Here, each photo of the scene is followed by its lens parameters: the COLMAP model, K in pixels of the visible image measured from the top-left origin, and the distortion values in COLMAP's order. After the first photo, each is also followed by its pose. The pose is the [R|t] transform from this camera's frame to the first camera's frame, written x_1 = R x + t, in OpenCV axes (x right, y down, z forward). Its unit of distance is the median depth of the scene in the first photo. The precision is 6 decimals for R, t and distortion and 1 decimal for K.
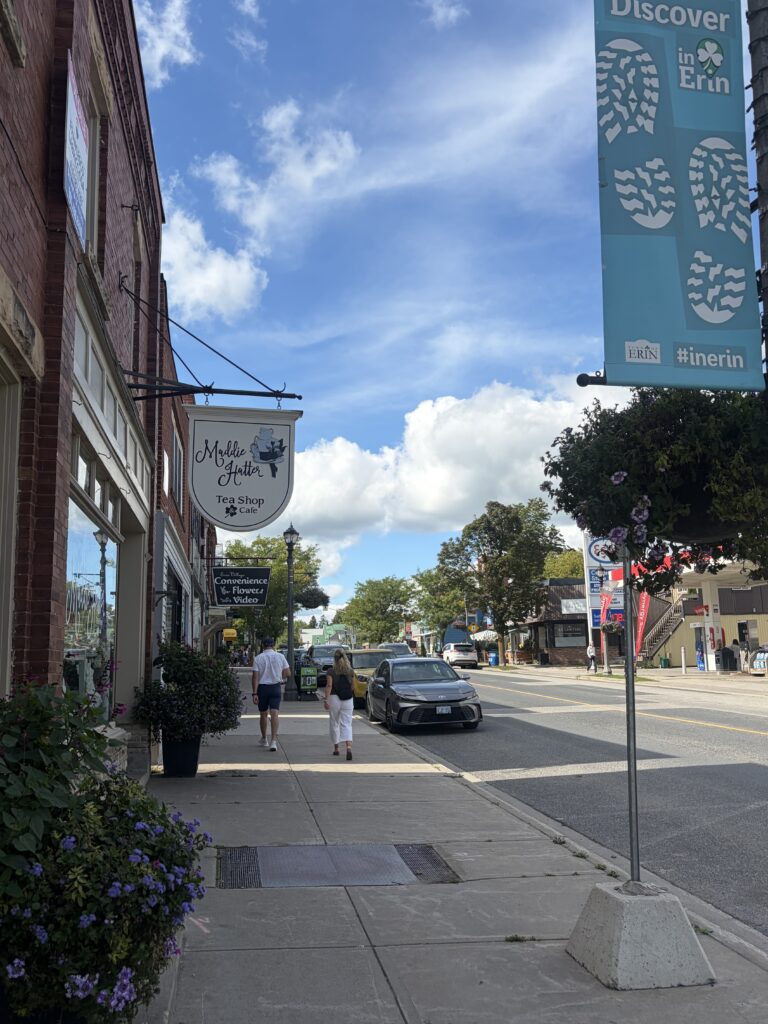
lens RADIAL K [[918.2, 0, 384.0], [0, 918.2, 512.0], [0, 0, 1]] dist [0.041377, -0.050864]
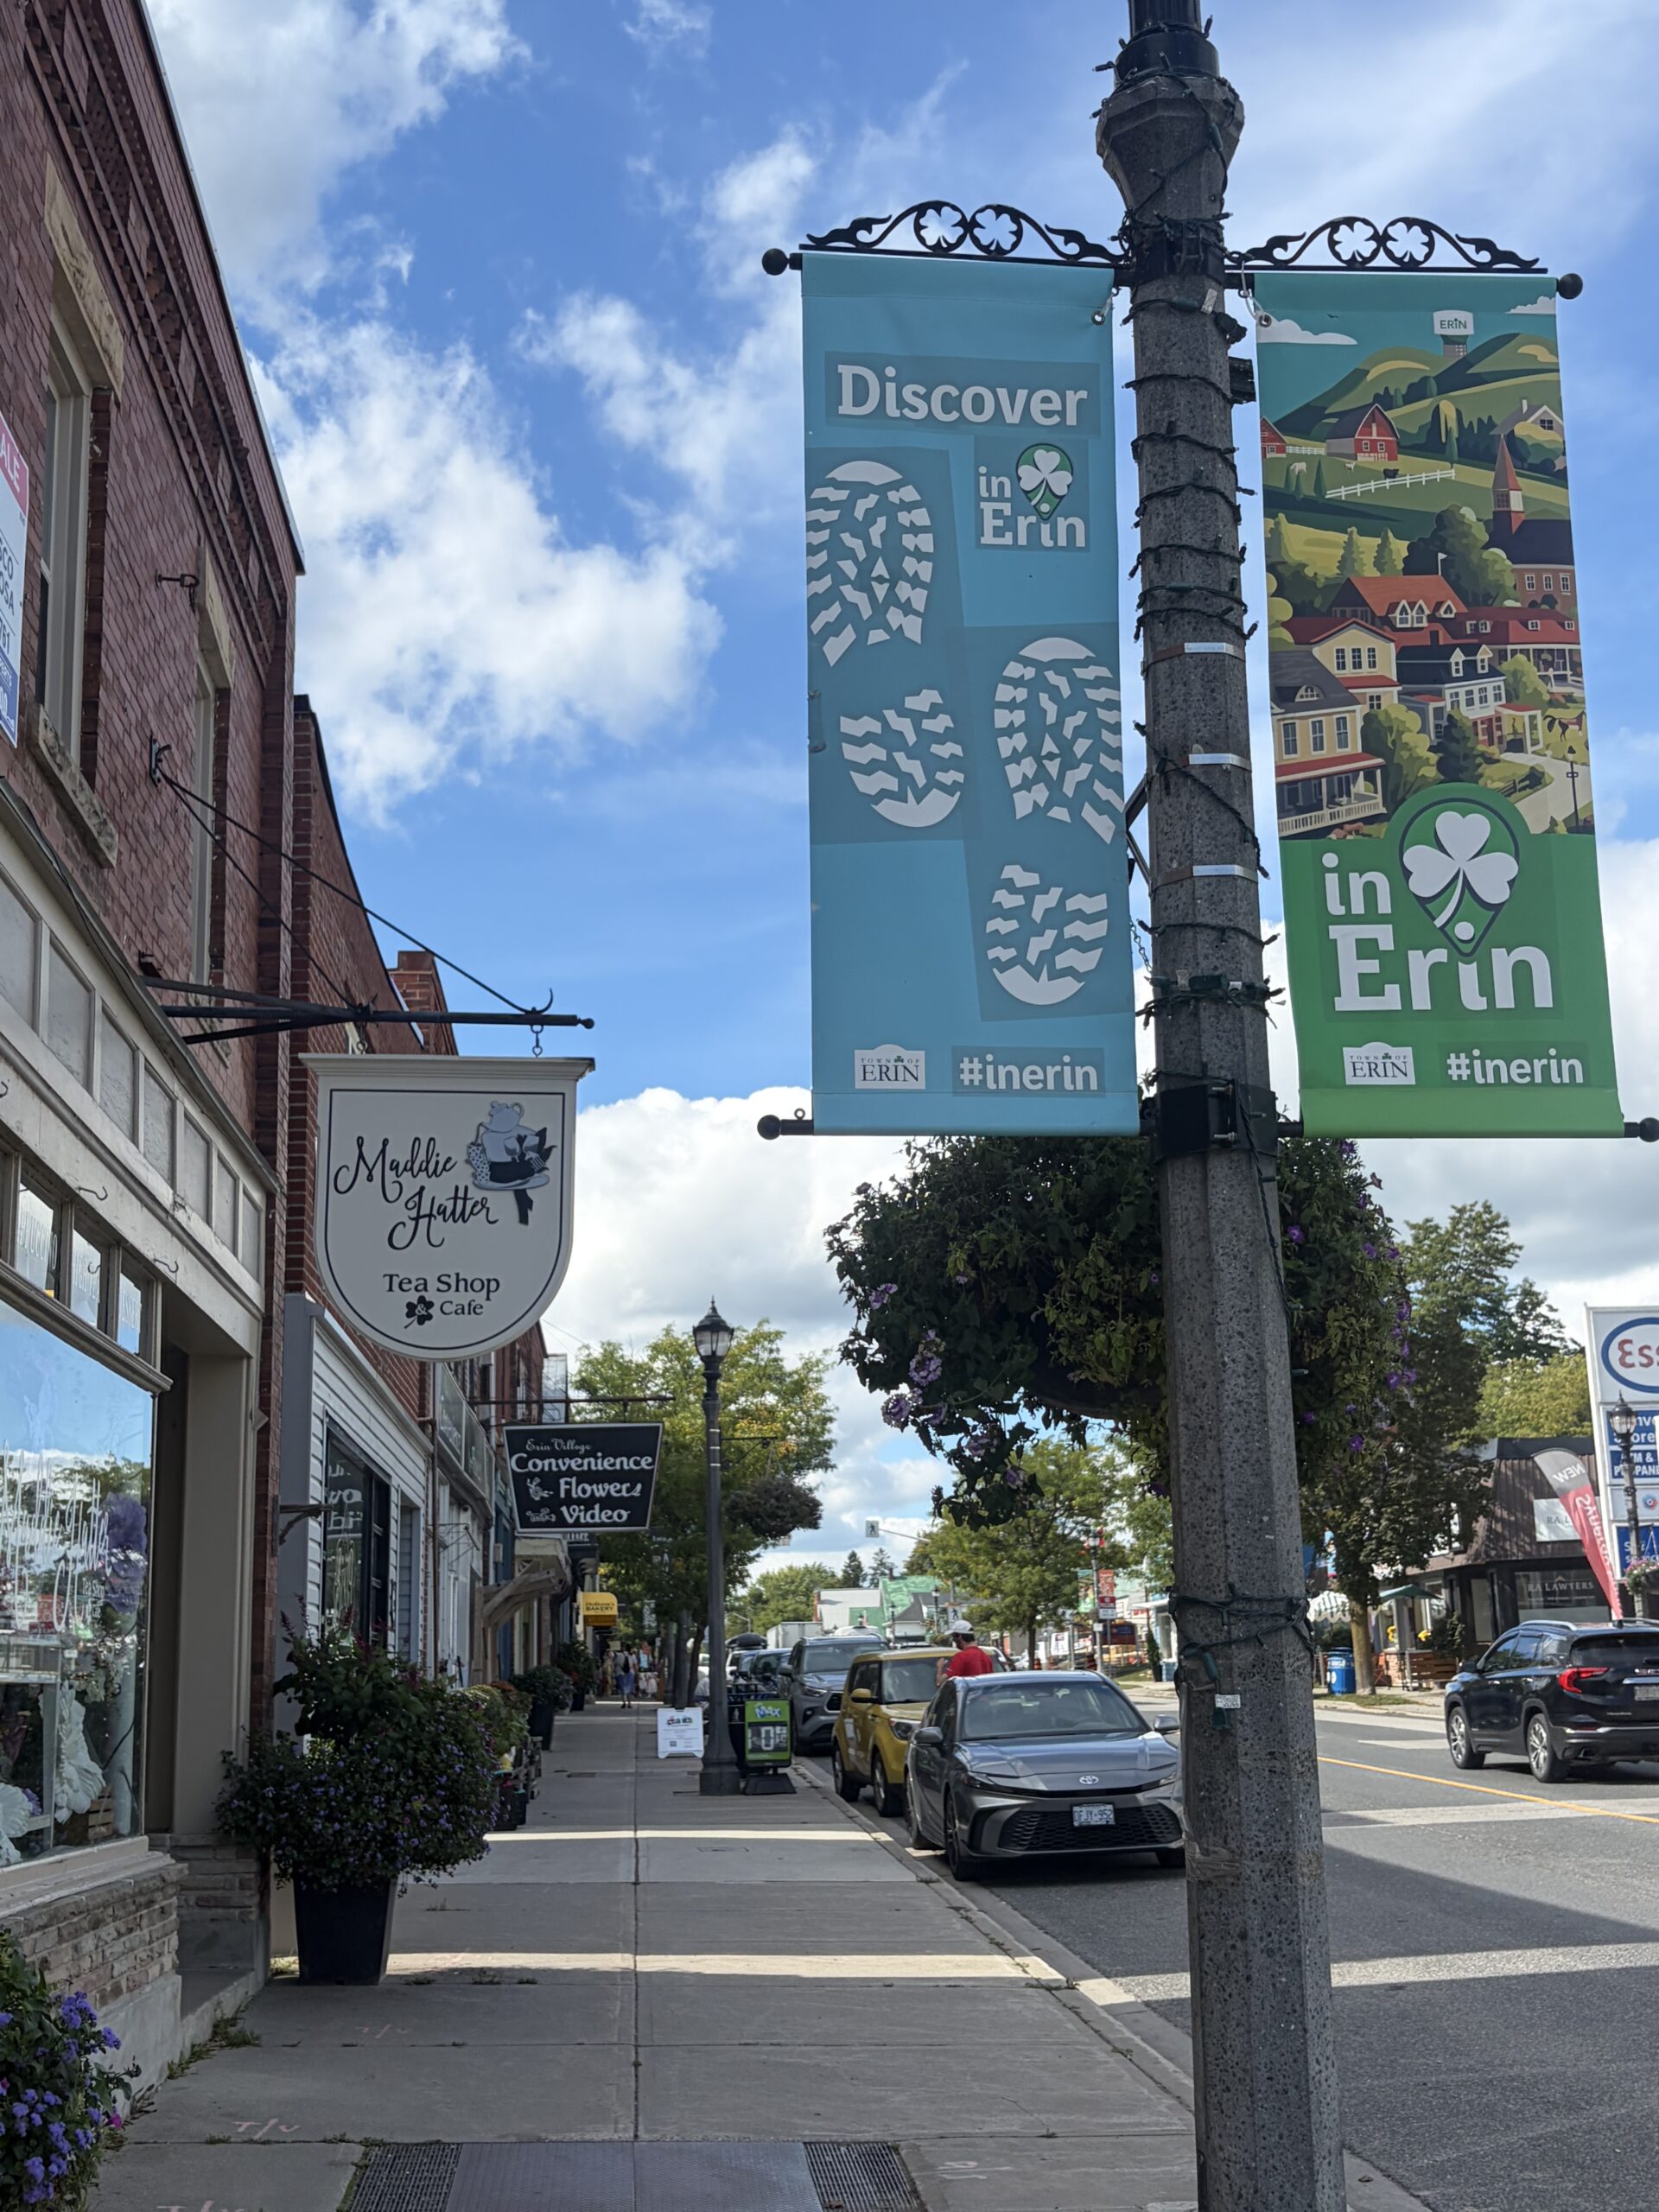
lens RADIAL K [[2592.8, 0, 829.5], [0, 2592.8, 1106.0], [0, 0, 1]] dist [0.179023, -0.709237]
pose [[0.996319, -0.024917, -0.082018, 0.121472], [0.020246, 0.998152, -0.057302, -0.022875], [0.083294, 0.055431, 0.994982, -0.152381]]
